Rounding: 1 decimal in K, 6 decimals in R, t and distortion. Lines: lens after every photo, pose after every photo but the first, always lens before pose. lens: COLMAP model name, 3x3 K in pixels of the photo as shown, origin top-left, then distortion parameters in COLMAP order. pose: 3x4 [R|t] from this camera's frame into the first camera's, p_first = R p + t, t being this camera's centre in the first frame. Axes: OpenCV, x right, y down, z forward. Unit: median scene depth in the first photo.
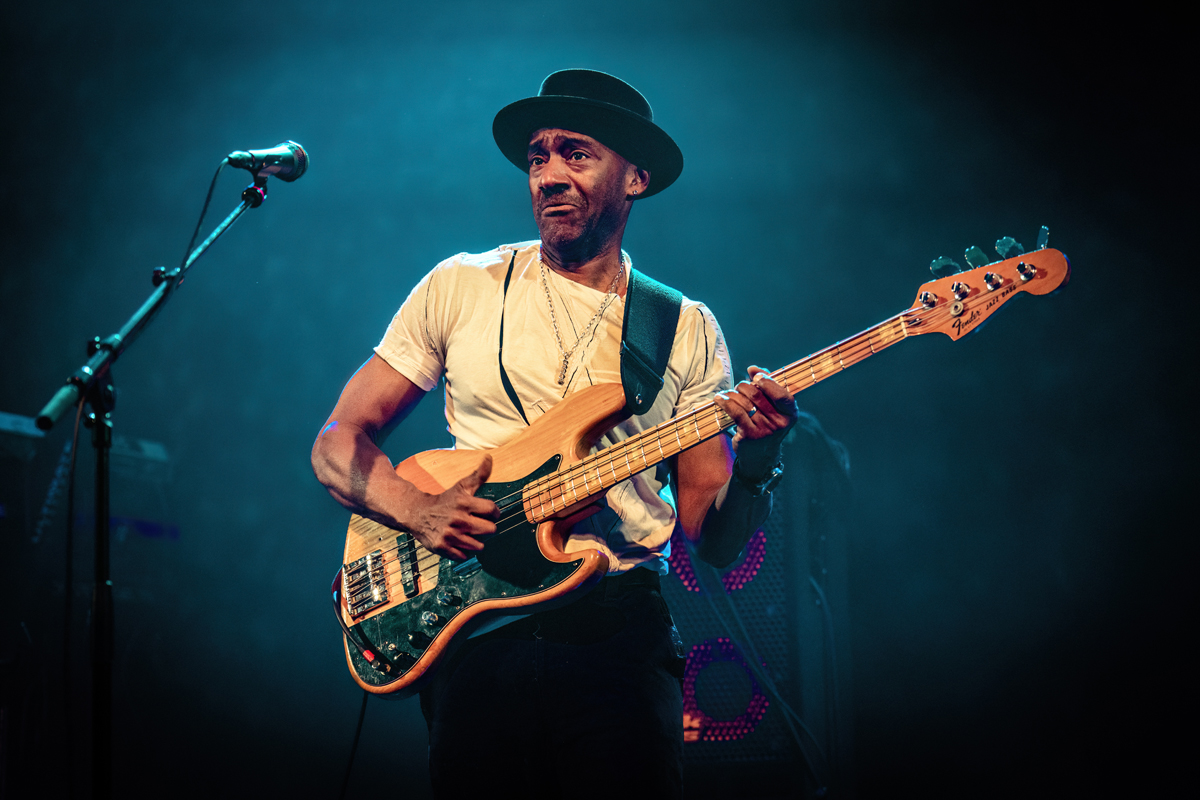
lens RADIAL K [[2791.8, 0, 600.0], [0, 2791.8, 400.0], [0, 0, 1]] dist [0.028335, -0.068895]
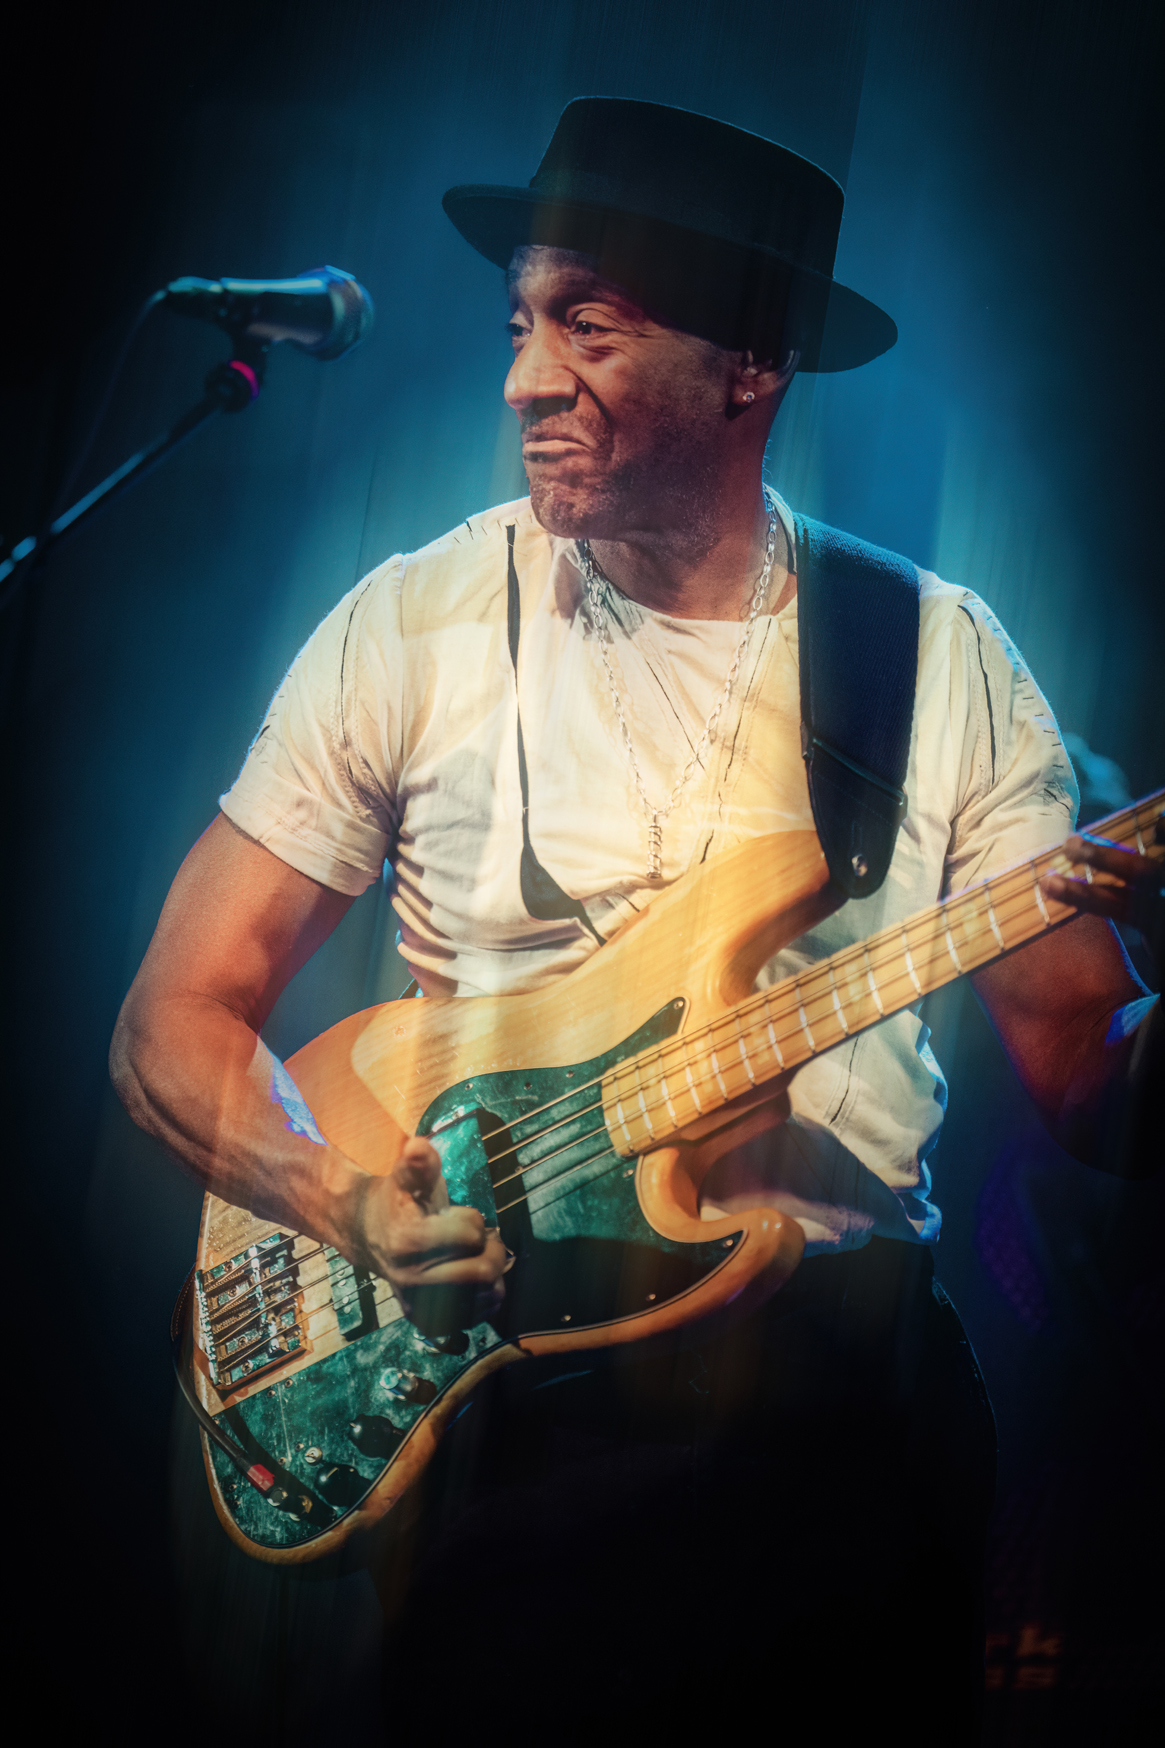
lens RADIAL K [[7755.2, 0, 582.5], [0, 7755.2, 874.0], [0, 0, 1]] dist [-0.010379, 1.452305]
pose [[0.999220, -0.031302, -0.024067, -0.000369], [0.030815, 0.999318, -0.020343, 0.023542], [0.024687, 0.019585, 0.999503, -0.215107]]
